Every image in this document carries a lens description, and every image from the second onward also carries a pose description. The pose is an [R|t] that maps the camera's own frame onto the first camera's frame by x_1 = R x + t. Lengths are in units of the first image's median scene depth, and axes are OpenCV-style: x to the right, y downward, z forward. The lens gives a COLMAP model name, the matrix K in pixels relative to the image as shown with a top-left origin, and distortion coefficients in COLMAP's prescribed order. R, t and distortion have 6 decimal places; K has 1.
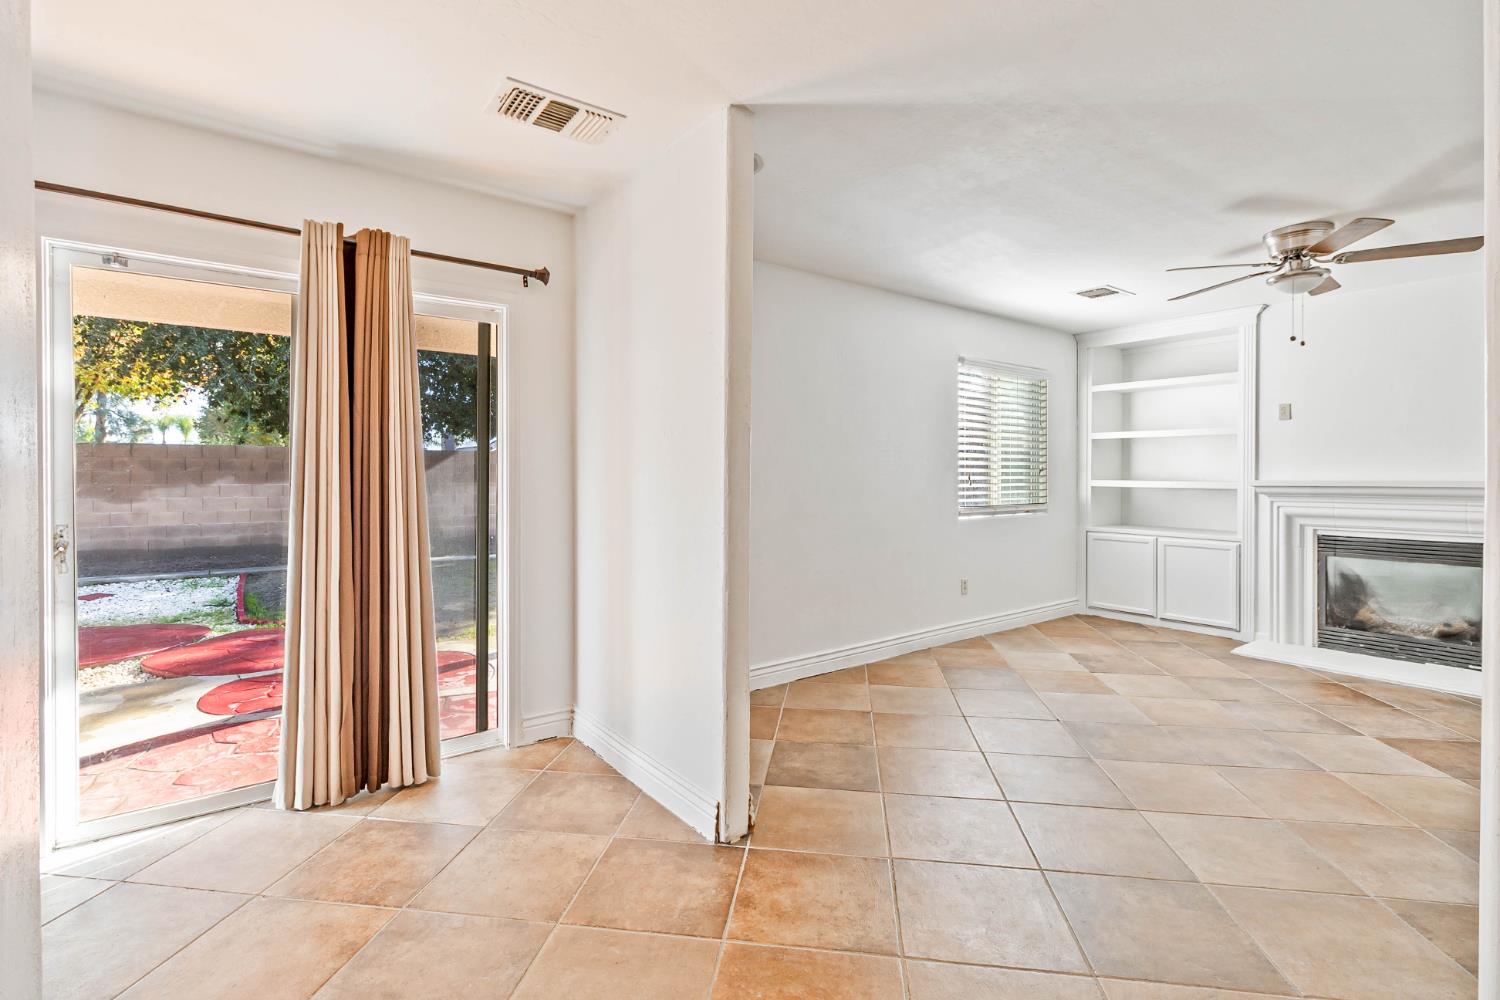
lens RADIAL K [[695.9, 0, 736.5], [0, 695.9, 474.1], [0, 0, 1]] dist [-0.001450, 0.000785]
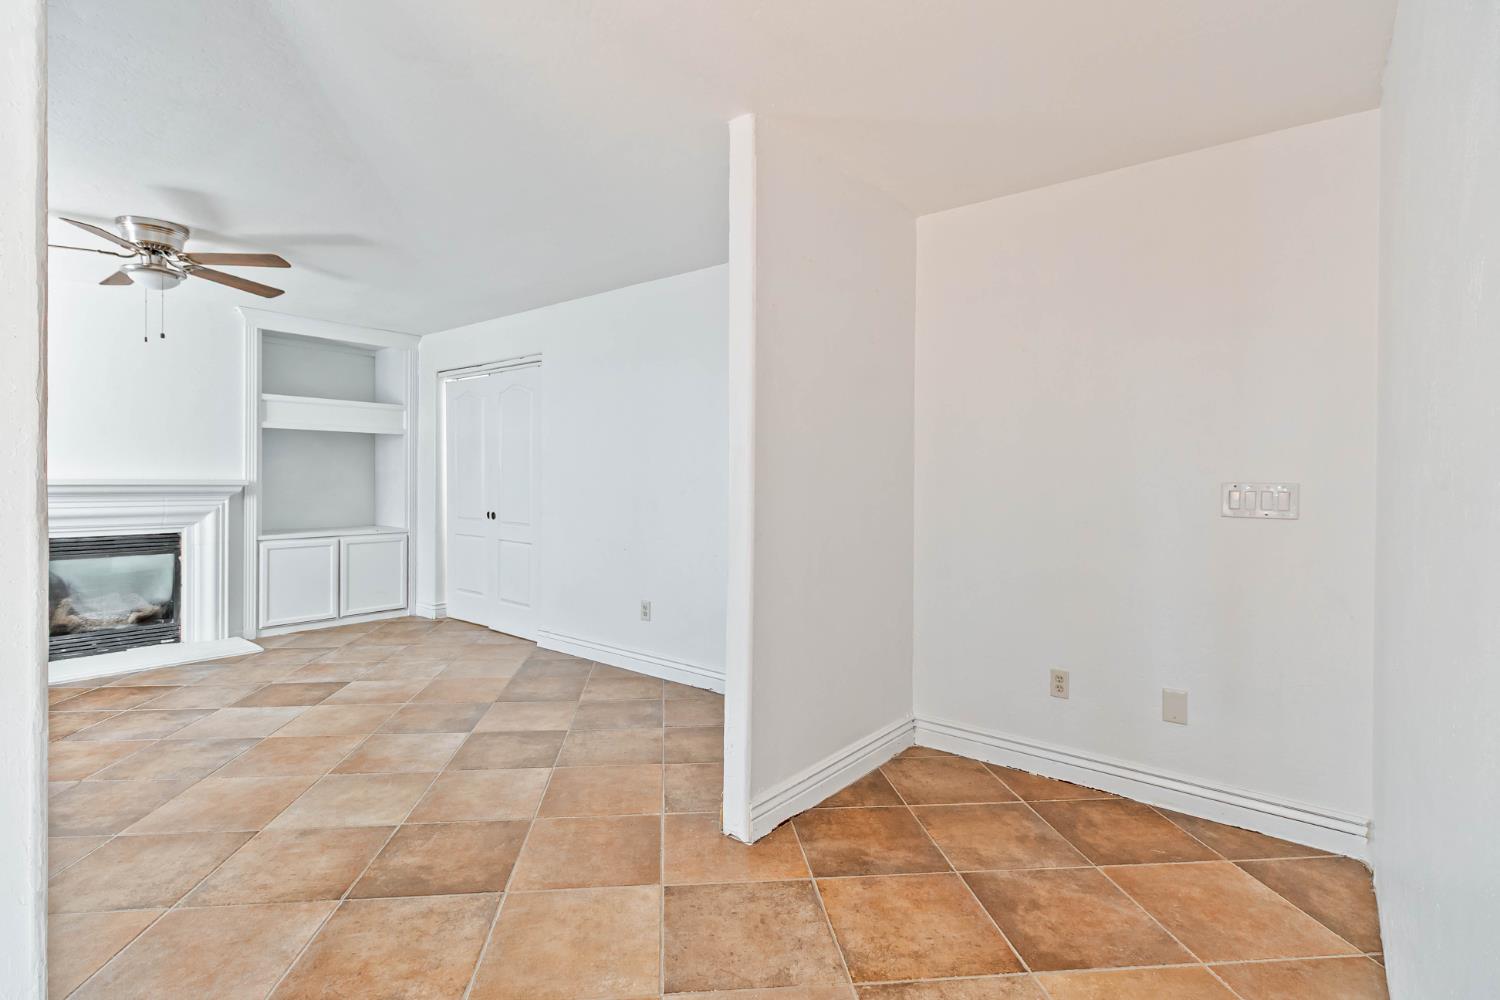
lens RADIAL K [[713.7, 0, 742.4], [0, 713.7, 483.2], [0, 0, 1]] dist [-0.001739, 0.000218]
pose [[-0.250454, -0.008457, 0.968092, -0.283102], [-0.009624, 0.999934, 0.006245, 0.000018], [-0.968081, -0.007753, -0.250519, 0.333608]]
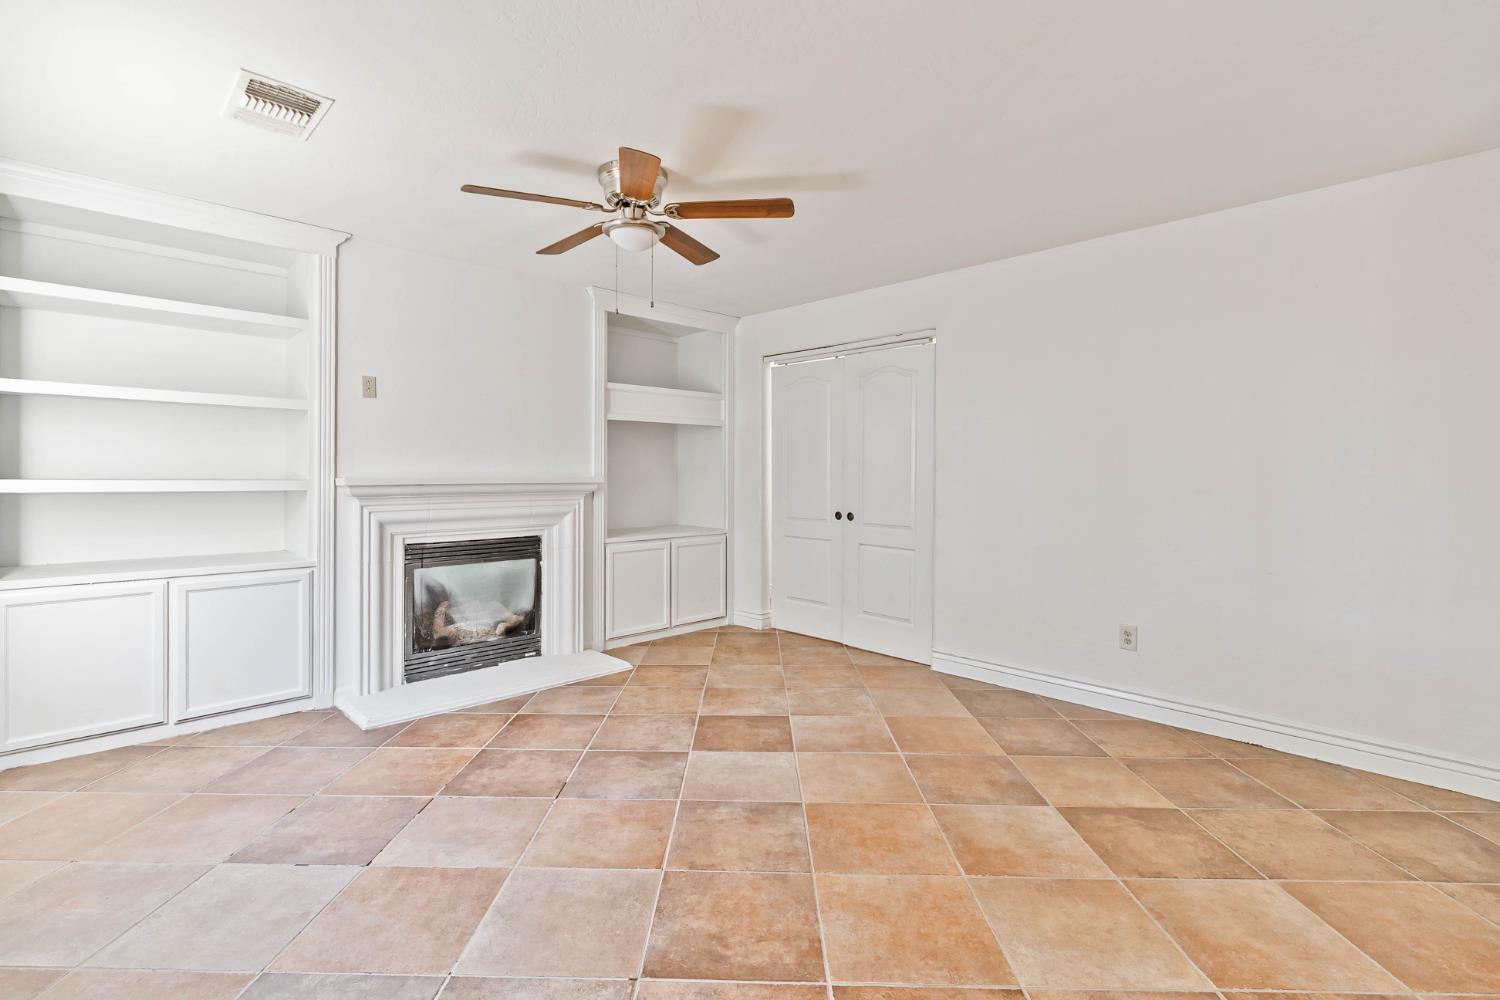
lens RADIAL K [[695.9, 0, 736.5], [0, 695.9, 474.1], [0, 0, 1]] dist [-0.001450, 0.000785]
pose [[-0.128739, -0.003254, 0.991673, -0.014682], [-0.004701, 0.999985, 0.002671, 0.001703], [-0.991667, -0.004318, -0.128752, 0.737384]]
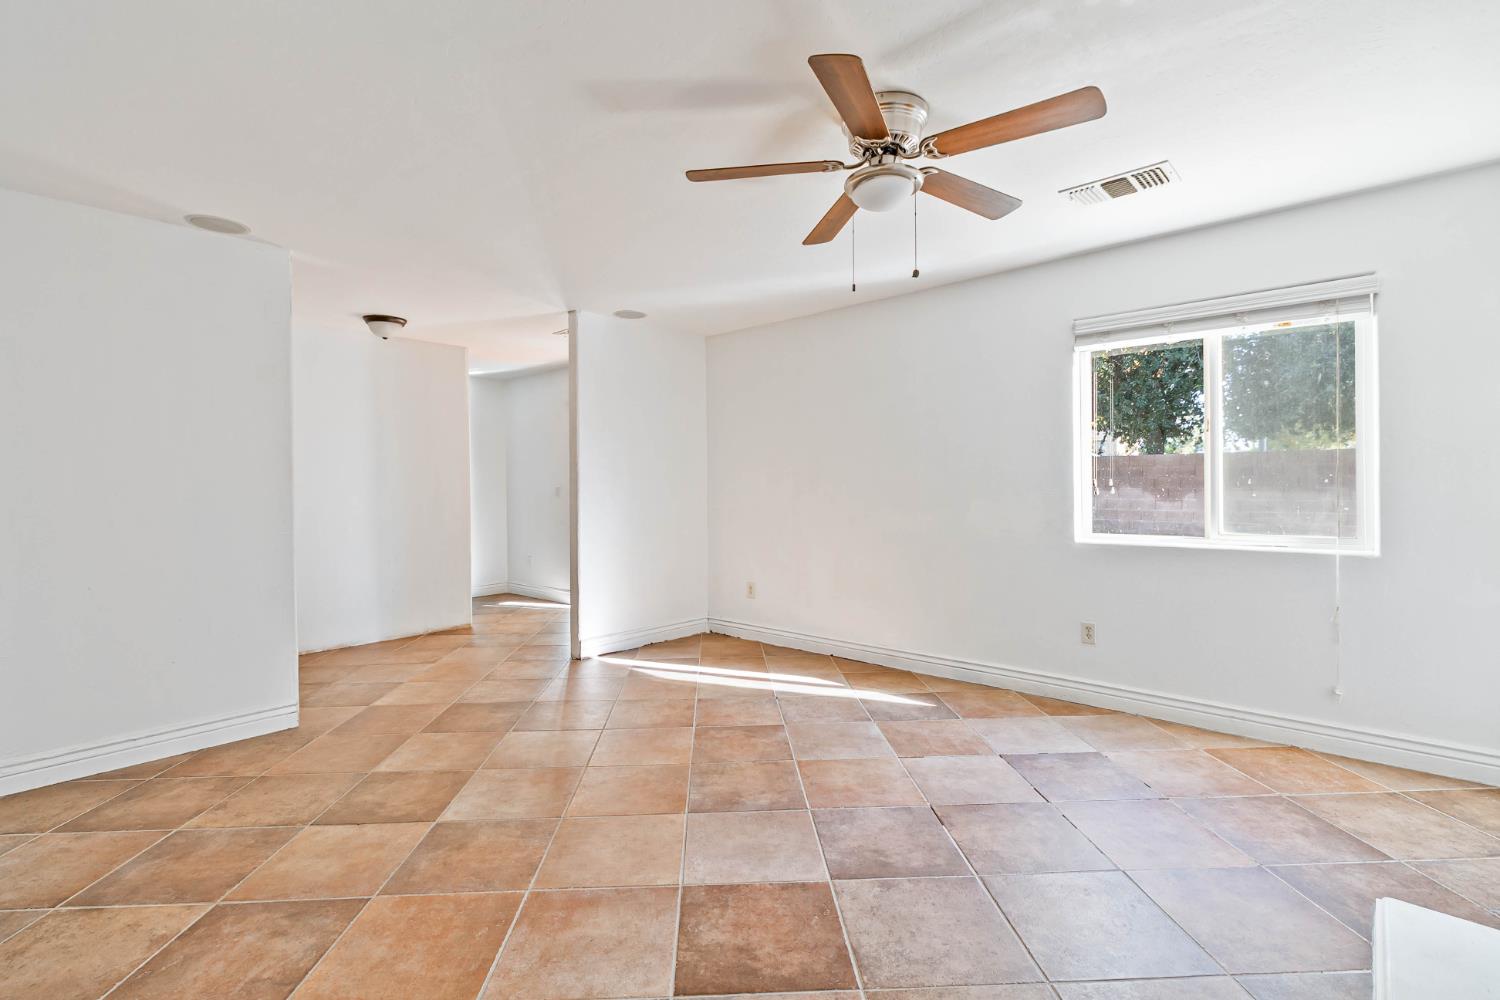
lens RADIAL K [[676.7, 0, 728.1], [0, 676.7, 484.5], [0, 0, 1]] dist [0.000359, 0.000235]
pose [[0.173134, -0.004218, -0.984889, 1.062293], [0.009546, 0.999951, -0.002604, 0.002777], [0.984852, -0.008951, 0.173166, 0.554668]]
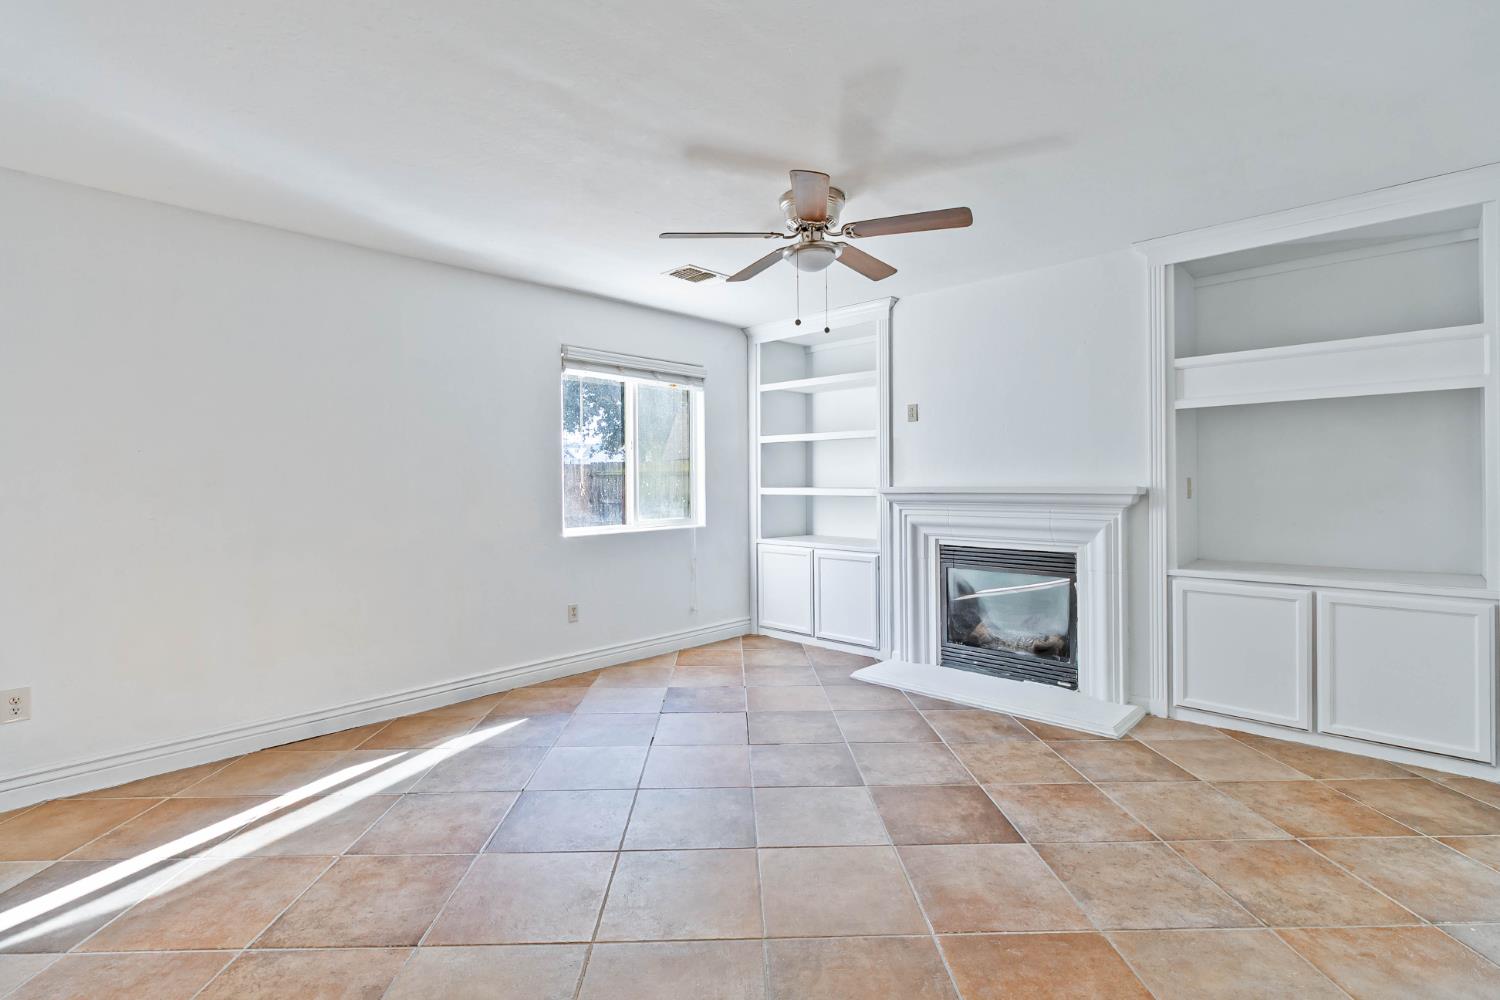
lens RADIAL K [[695.9, 0, 736.5], [0, 695.9, 474.1], [0, 0, 1]] dist [-0.001450, 0.000785]
pose [[0.987243, -0.006959, 0.159067, 0.427292], [0.008901, 0.999894, -0.011500, 0.000760], [-0.158970, 0.012769, 0.987201, 0.122962]]
